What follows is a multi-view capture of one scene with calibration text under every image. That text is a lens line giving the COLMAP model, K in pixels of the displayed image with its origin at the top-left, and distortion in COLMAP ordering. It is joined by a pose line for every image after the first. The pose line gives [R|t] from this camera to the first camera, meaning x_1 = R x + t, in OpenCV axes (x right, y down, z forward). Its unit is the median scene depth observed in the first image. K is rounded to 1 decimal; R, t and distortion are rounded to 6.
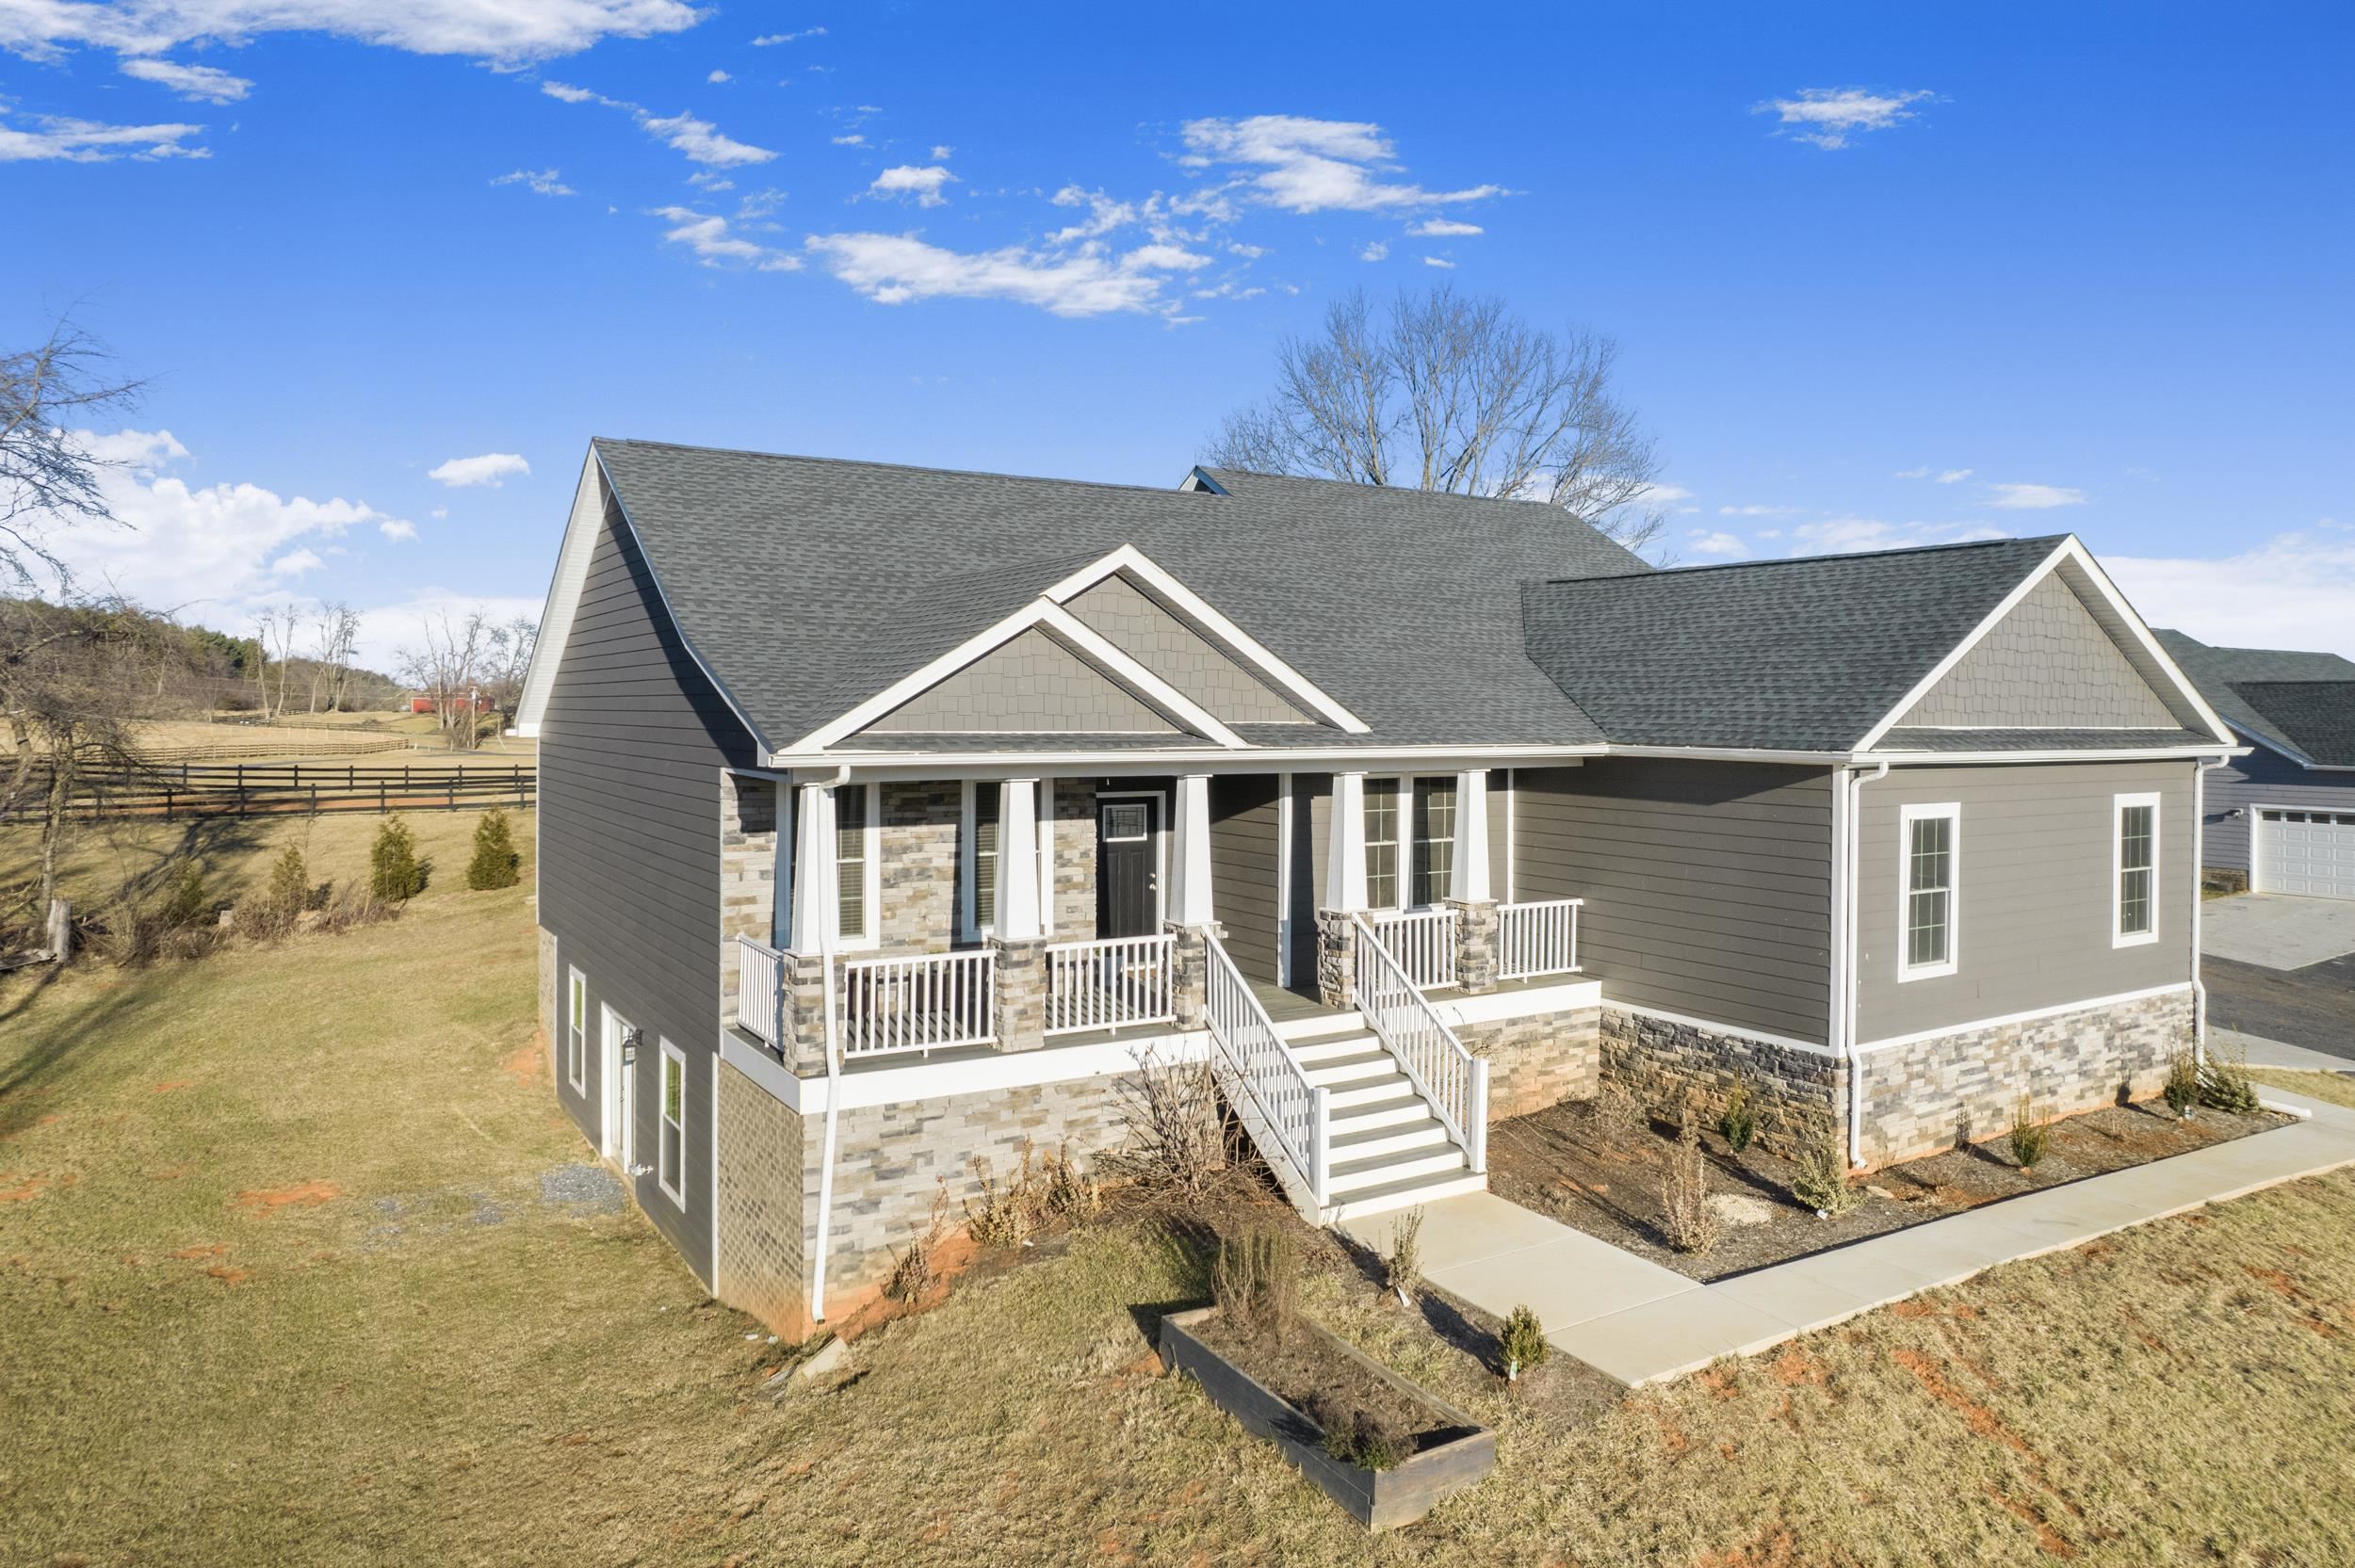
lens RADIAL K [[1527.7, 0, 1177.8], [0, 1527.7, 715.9], [0, 0, 1]] dist [-0.003768, 0.003039]
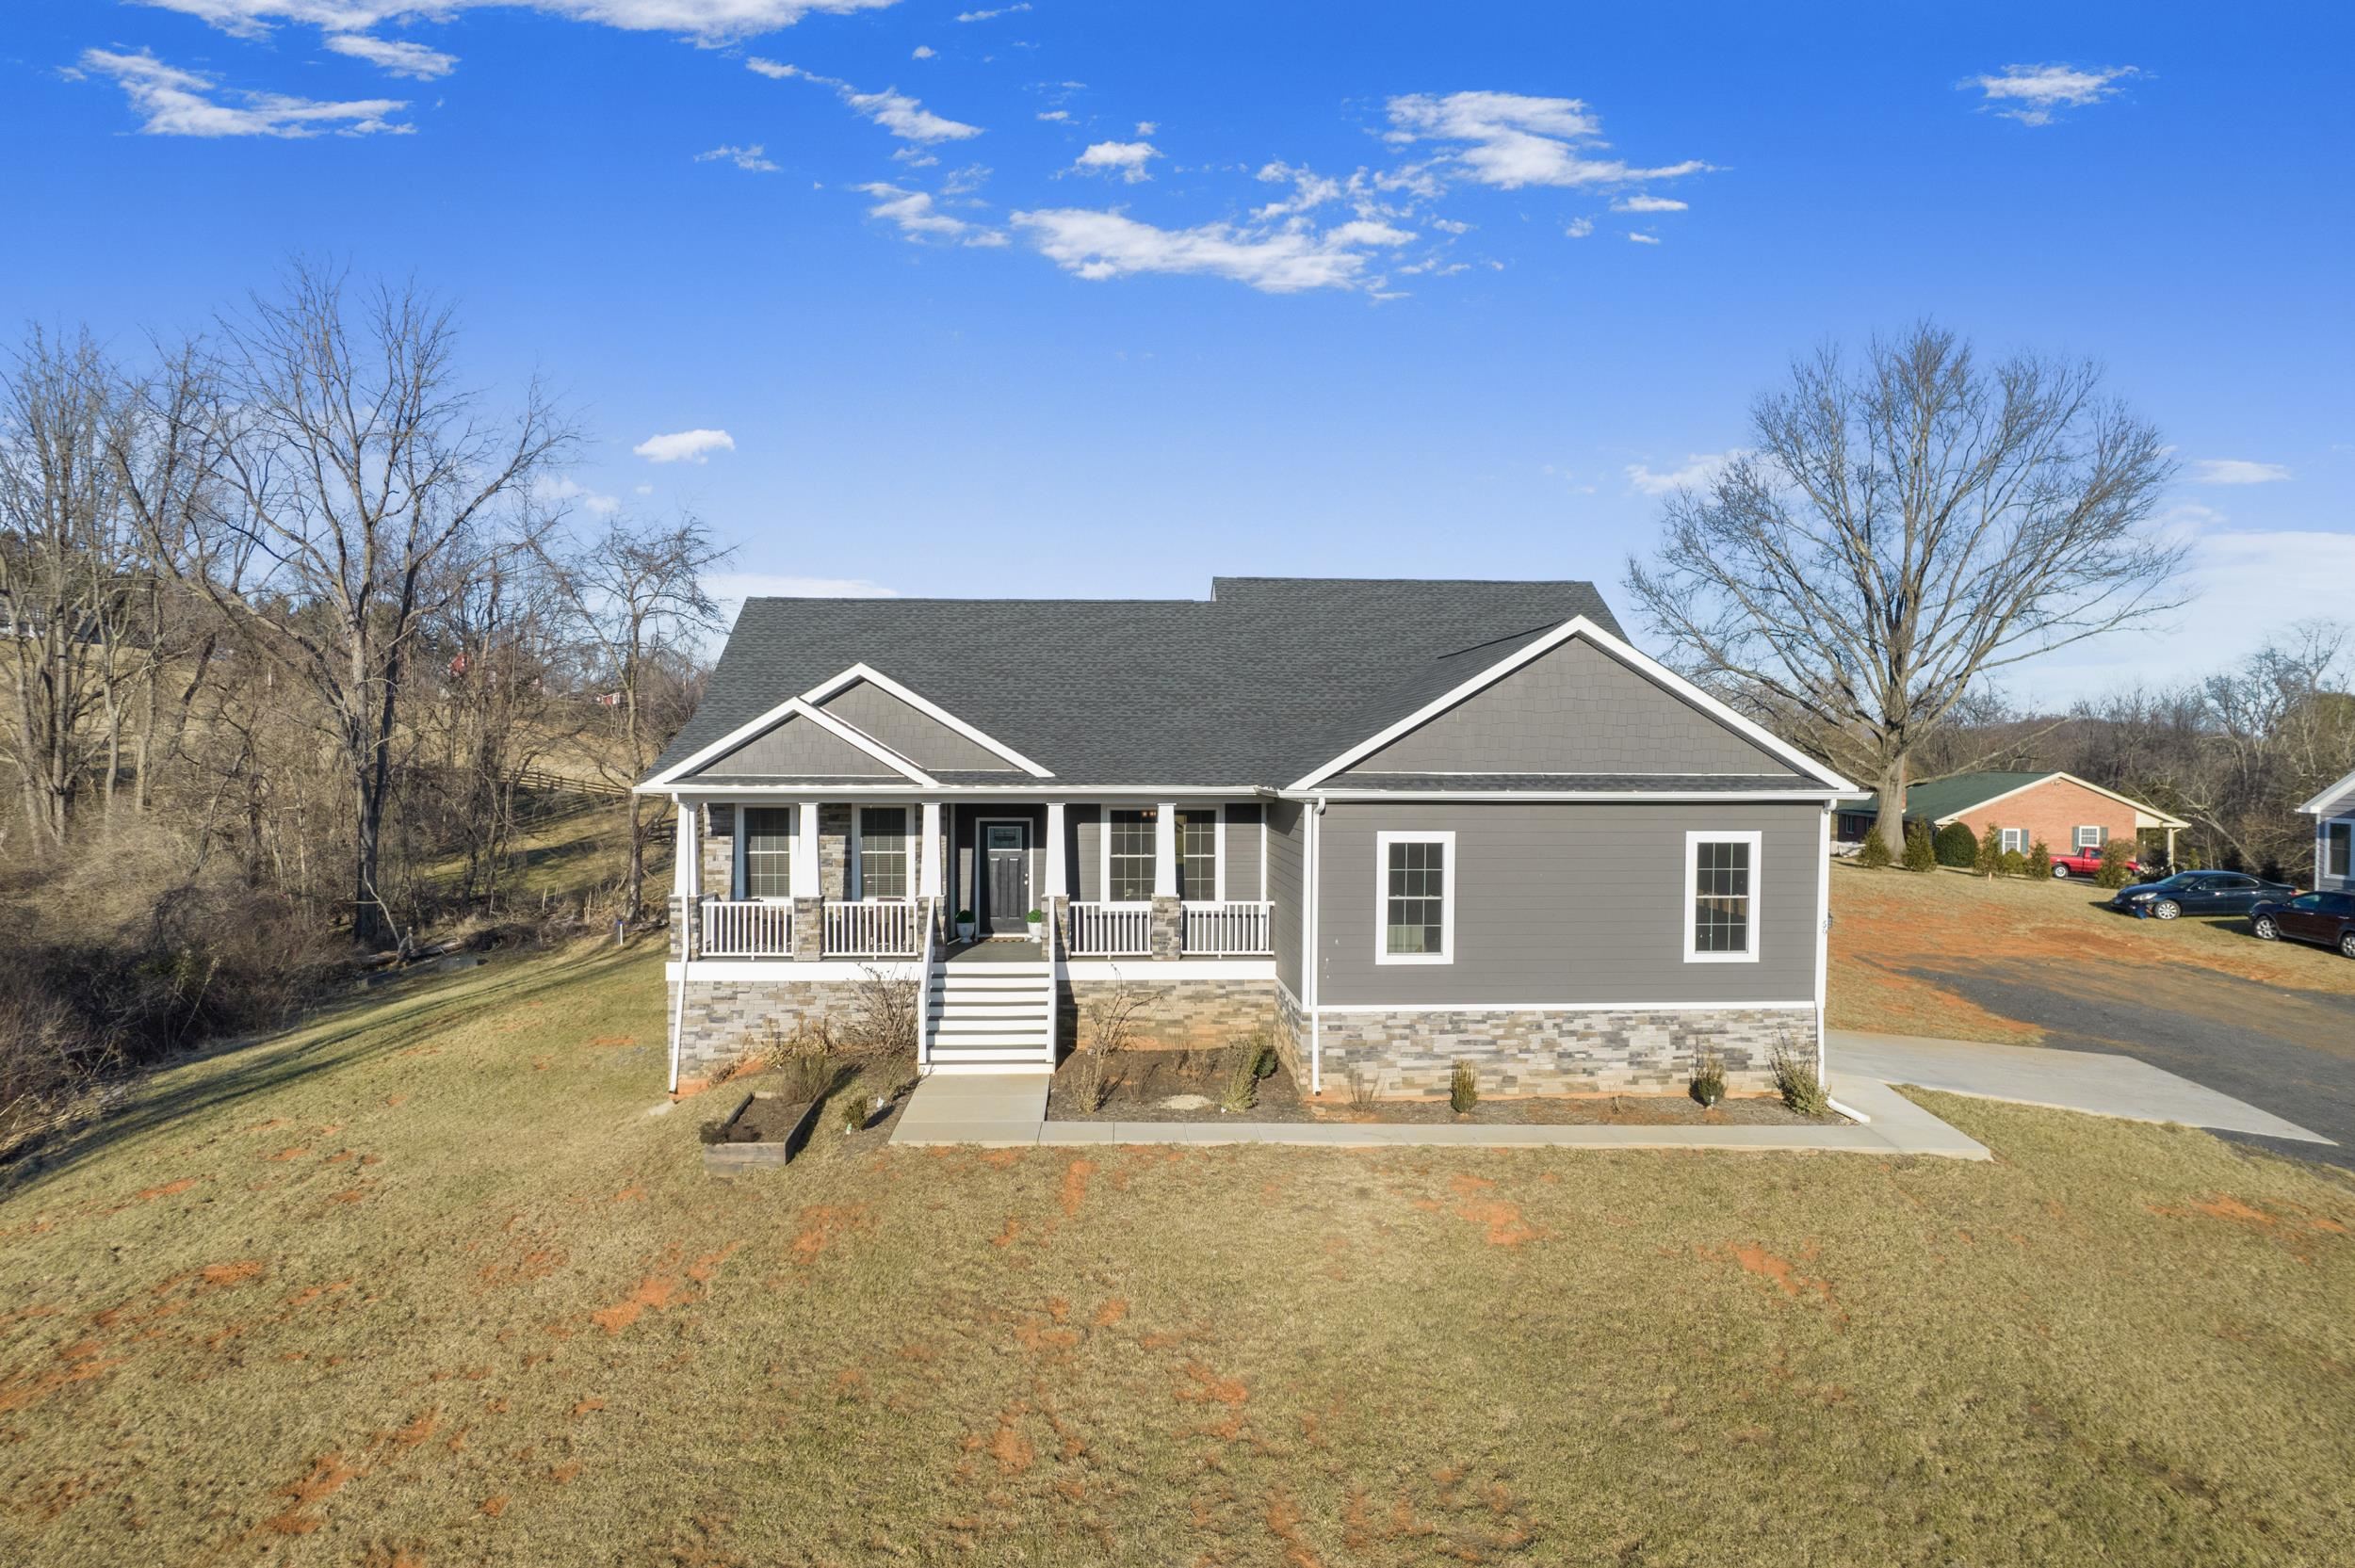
lens RADIAL K [[1510.3, 0, 1177.5], [0, 1510.3, 784.0], [0, 0, 1]] dist [0.006043, 0.004313]
pose [[0.865225, 0.002106, -0.501380, 0.983242], [0.001991, 0.999969, 0.007636, 0.006607], [0.501380, -0.007605, 0.865194, -0.227878]]
